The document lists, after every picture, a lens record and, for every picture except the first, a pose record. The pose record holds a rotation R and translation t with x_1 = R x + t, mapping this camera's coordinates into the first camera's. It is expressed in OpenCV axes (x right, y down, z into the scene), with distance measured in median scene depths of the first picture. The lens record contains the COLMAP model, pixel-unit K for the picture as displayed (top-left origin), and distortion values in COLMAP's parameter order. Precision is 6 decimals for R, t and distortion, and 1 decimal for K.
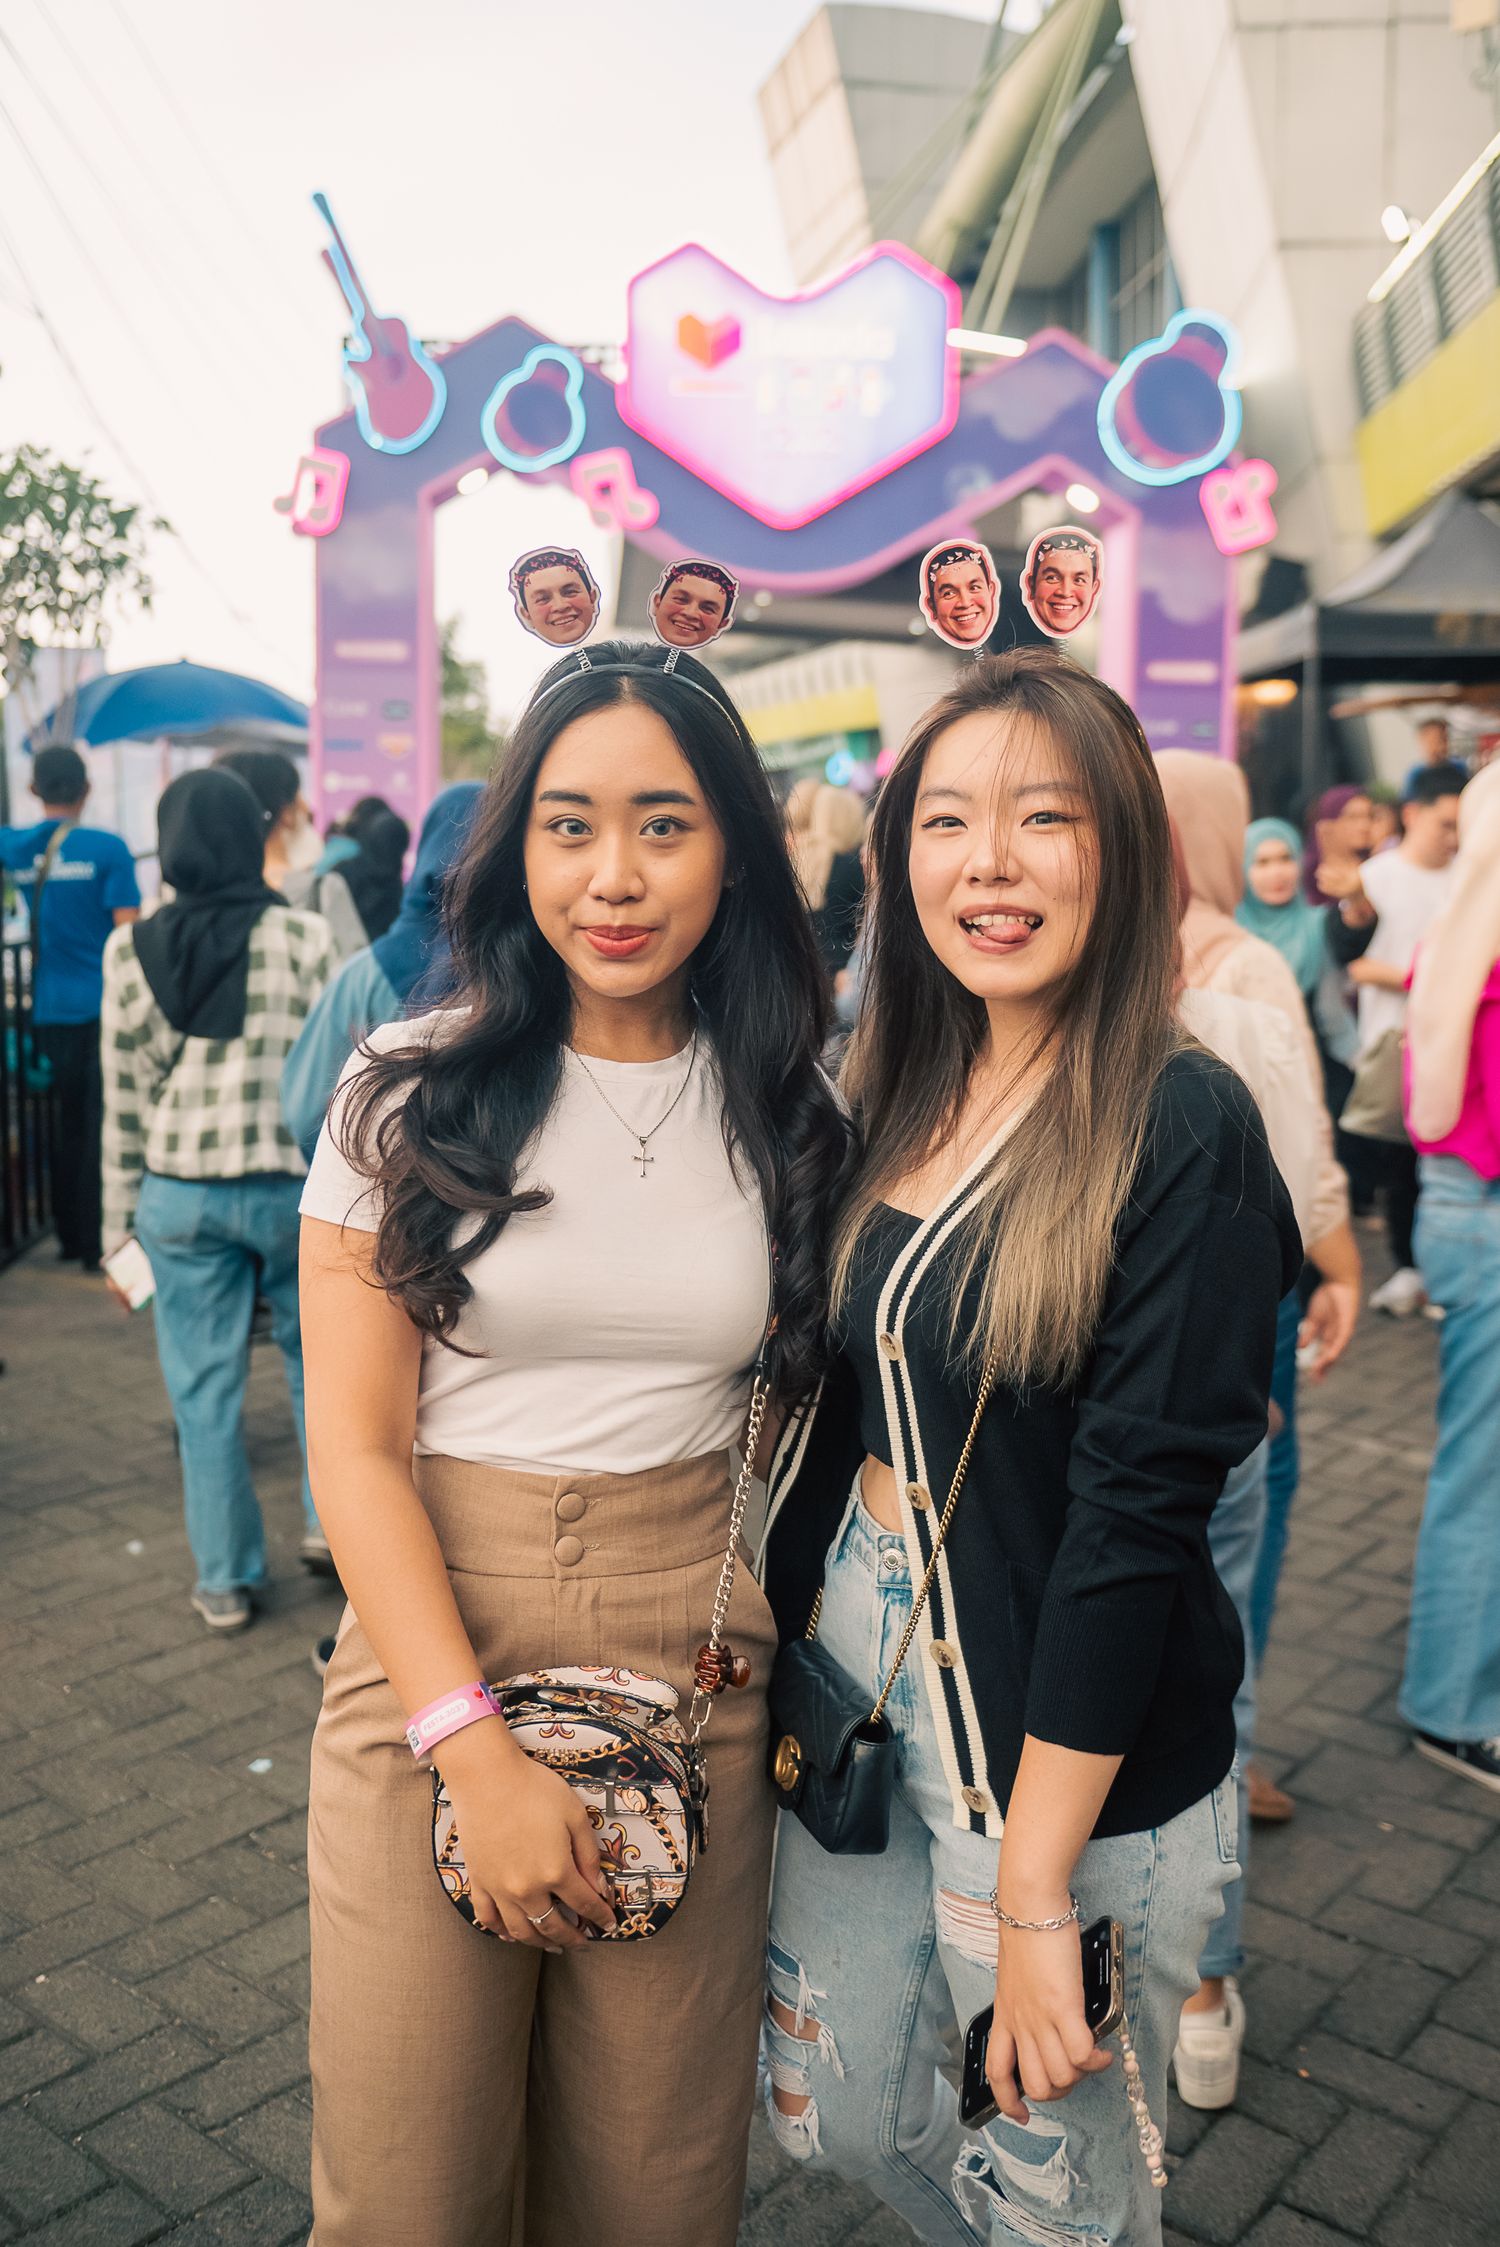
lens RADIAL K [[2388.4, 0, 750.0], [0, 2388.4, 1123.5], [0, 0, 1]] dist [-0.047602, 0.001410]
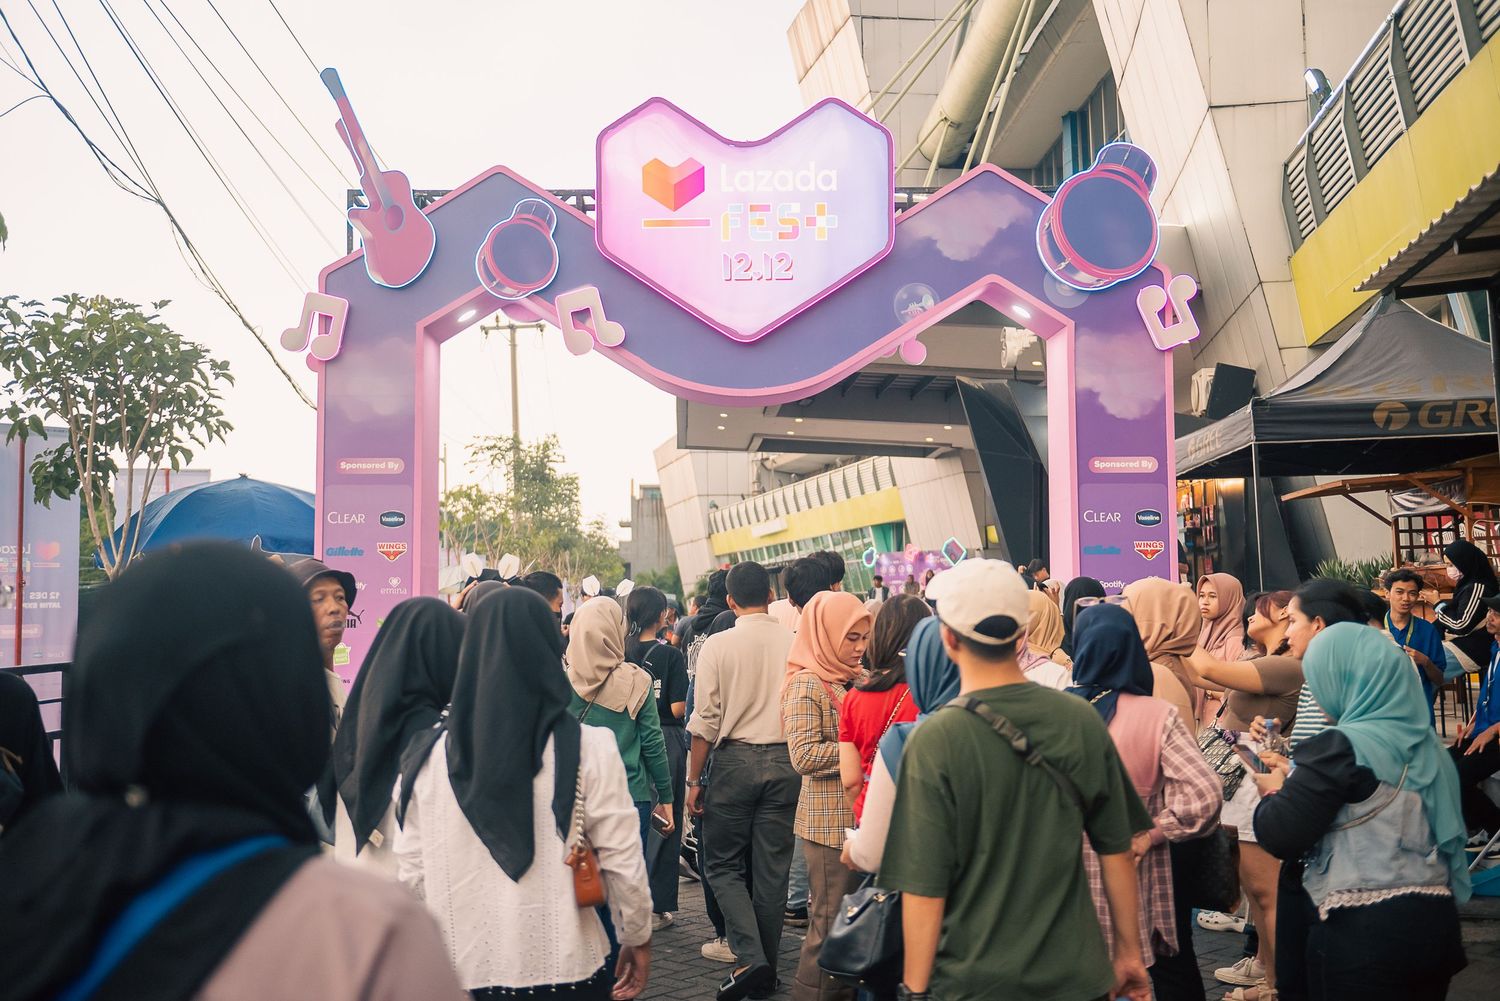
lens RADIAL K [[1588.8, 0, 750.0], [0, 1588.8, 500.5], [0, 0, 1]] dist [0.004230, 0.000052]
pose [[0.994311, -0.025043, -0.103529, 0.090555], [0.006027, 0.983639, -0.180052, -0.048988], [0.106344, 0.178404, 0.978194, 0.299946]]
